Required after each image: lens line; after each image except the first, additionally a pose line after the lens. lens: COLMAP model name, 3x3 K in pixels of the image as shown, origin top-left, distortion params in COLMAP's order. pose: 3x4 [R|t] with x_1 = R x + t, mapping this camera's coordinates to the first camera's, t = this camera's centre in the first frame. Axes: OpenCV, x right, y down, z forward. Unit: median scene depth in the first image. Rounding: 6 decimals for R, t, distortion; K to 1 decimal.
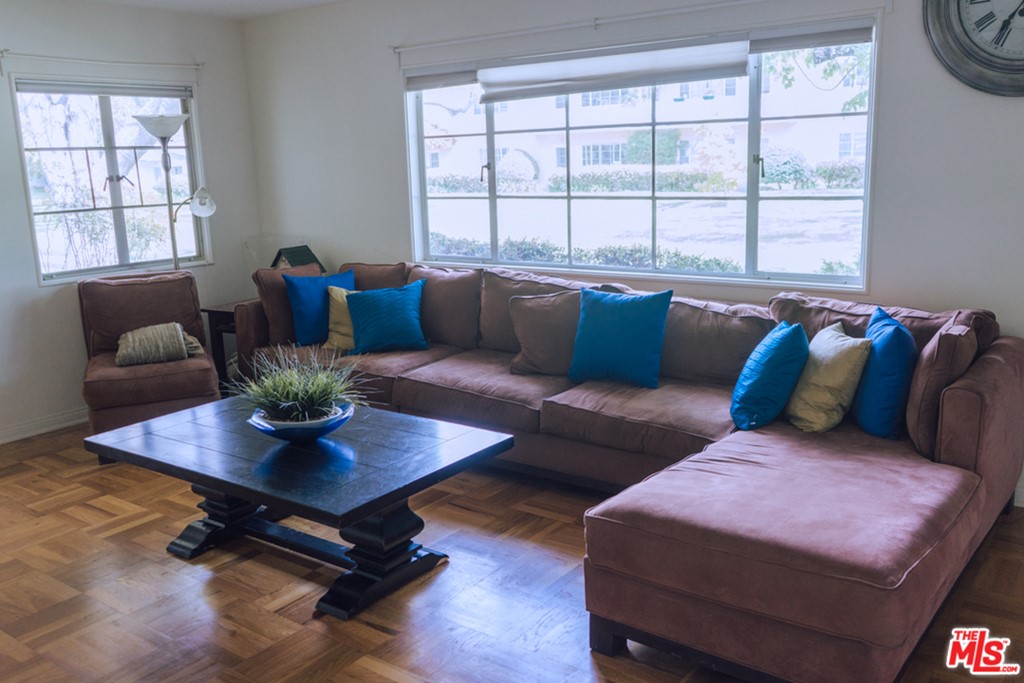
lens RADIAL K [[824.3, 0, 512.0], [0, 824.3, 341.5], [0, 0, 1]] dist [-0.006703, -0.001629]
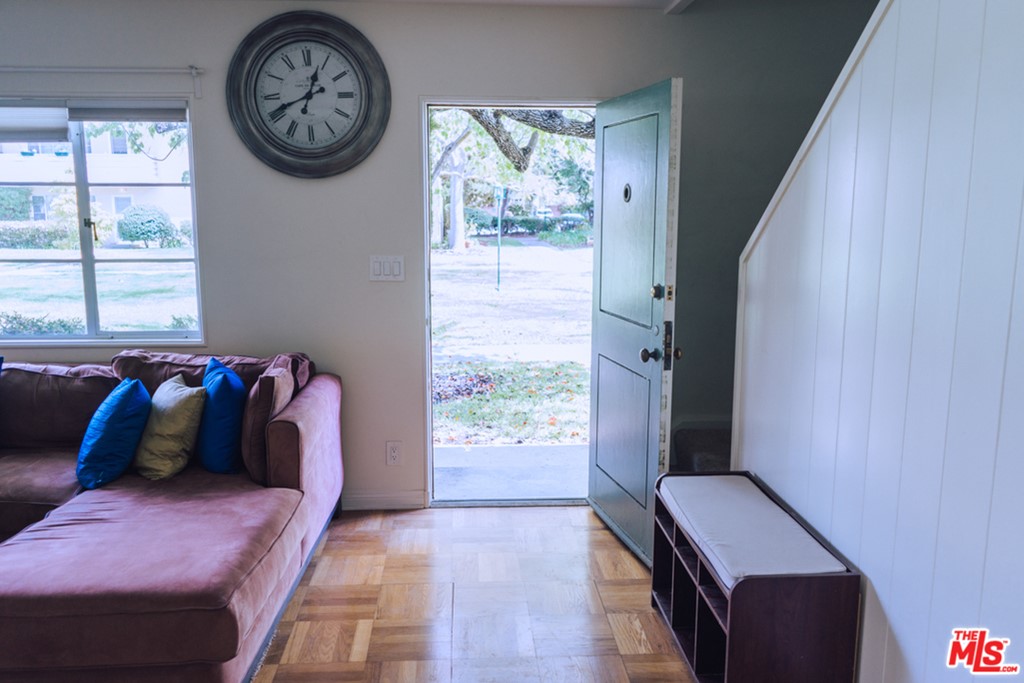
lens RADIAL K [[800.9, 0, 512.0], [0, 800.9, 341.5], [0, 0, 1]] dist [-0.001595, 0.002021]
pose [[0.780510, -0.070954, 0.621104, 0.087219], [0.104756, 0.994334, -0.018049, -0.001236], [-0.616304, 0.079152, 0.783520, -0.105916]]
